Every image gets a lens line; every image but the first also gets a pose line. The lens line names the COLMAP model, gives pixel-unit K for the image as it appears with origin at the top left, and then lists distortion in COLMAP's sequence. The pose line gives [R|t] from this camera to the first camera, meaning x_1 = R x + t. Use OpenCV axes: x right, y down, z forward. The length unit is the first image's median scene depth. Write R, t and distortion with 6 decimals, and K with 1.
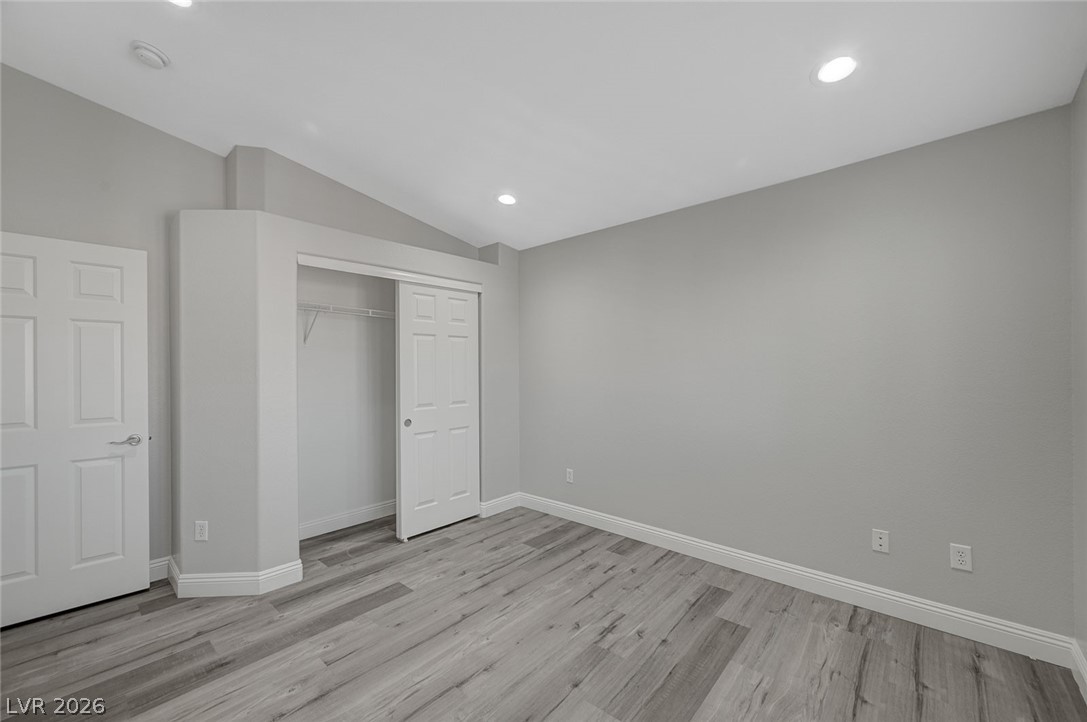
lens RADIAL K [[429.6, 0, 547.7], [0, 429.6, 361.3], [0, 0, 1]] dist [0.000631, 0.000775]
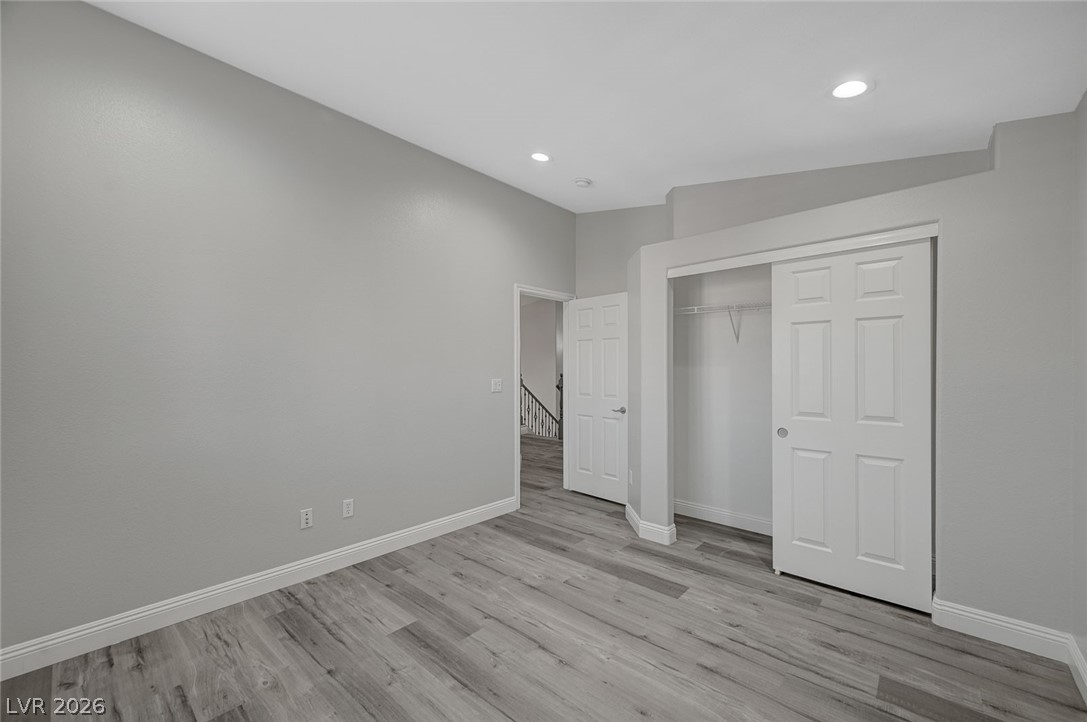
lens RADIAL K [[429.6, 0, 550.3], [0, 429.6, 362.6], [0, 0, 1]] dist [0.000631, 0.000775]
pose [[-0.002190, -0.005969, -0.999980, 0.649533], [0.017567, 0.999828, -0.006007, 0.007357], [0.999843, -0.017580, -0.002085, 0.725069]]
